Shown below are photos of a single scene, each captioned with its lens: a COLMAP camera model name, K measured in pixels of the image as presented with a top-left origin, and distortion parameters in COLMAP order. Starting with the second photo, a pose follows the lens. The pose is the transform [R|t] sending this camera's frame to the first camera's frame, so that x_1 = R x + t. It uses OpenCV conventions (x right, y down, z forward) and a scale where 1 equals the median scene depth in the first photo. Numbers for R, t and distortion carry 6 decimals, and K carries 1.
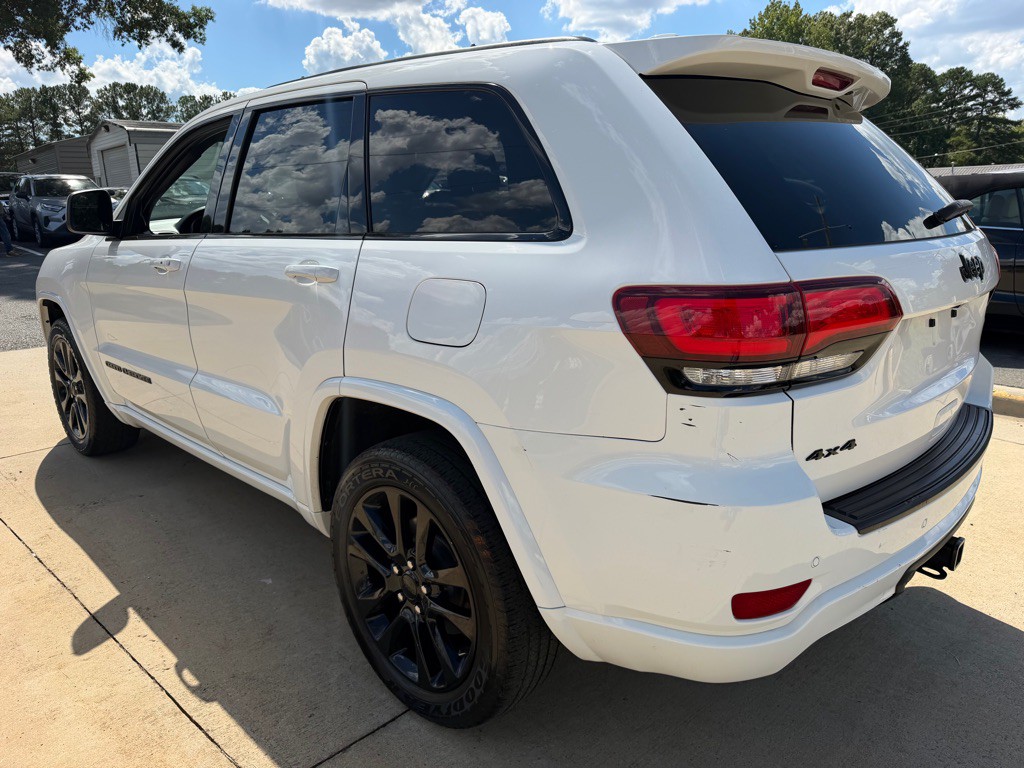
lens RADIAL K [[732.3, 0, 509.1], [0, 732.3, 379.7], [0, 0, 1]] dist [0.003631, -0.008055]
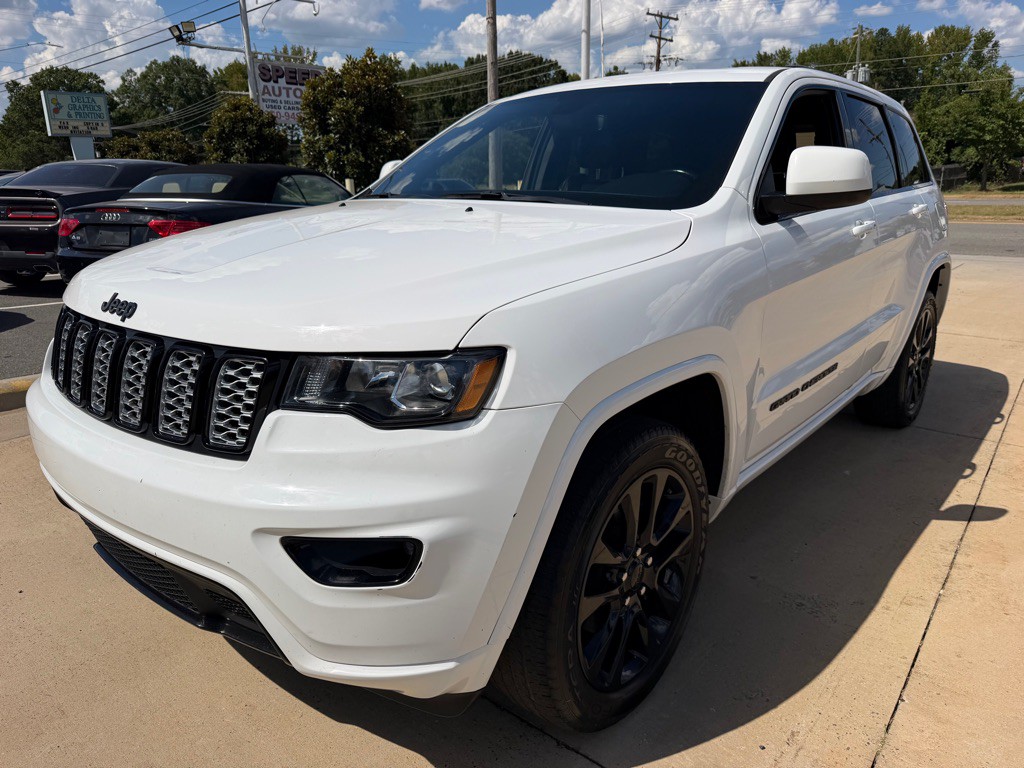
lens RADIAL K [[732.3, 0, 511.6], [0, 732.3, 387.1], [0, 0, 1]] dist [0.003631, -0.008055]
pose [[-0.088197, -0.260536, 0.961427, -0.154900], [0.251737, 0.928028, 0.274578, -0.037577], [-0.963769, 0.266243, -0.016263, 0.164020]]
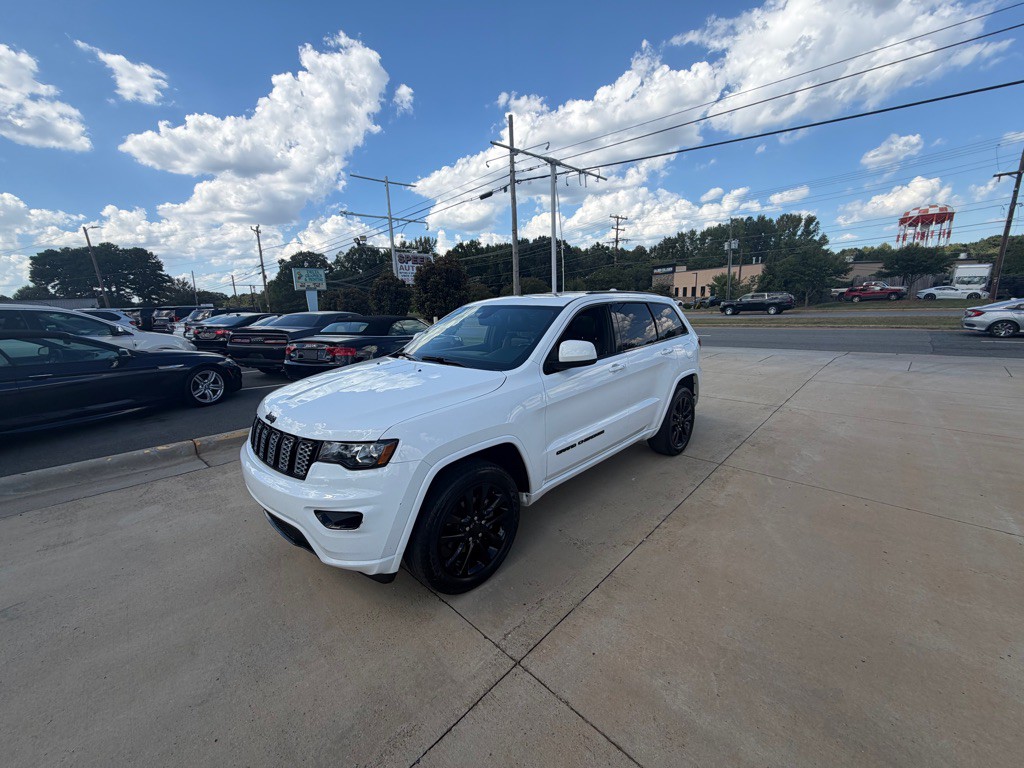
lens RADIAL K [[411.8, 0, 511.3], [0, 411.8, 384.3], [0, 0, 1]] dist [0.000301, -0.000460]
pose [[-0.011919, -0.181441, 0.983330, -0.180313], [0.269883, 0.946320, 0.177883, -0.044301], [-0.962819, 0.267505, 0.037689, 0.135504]]
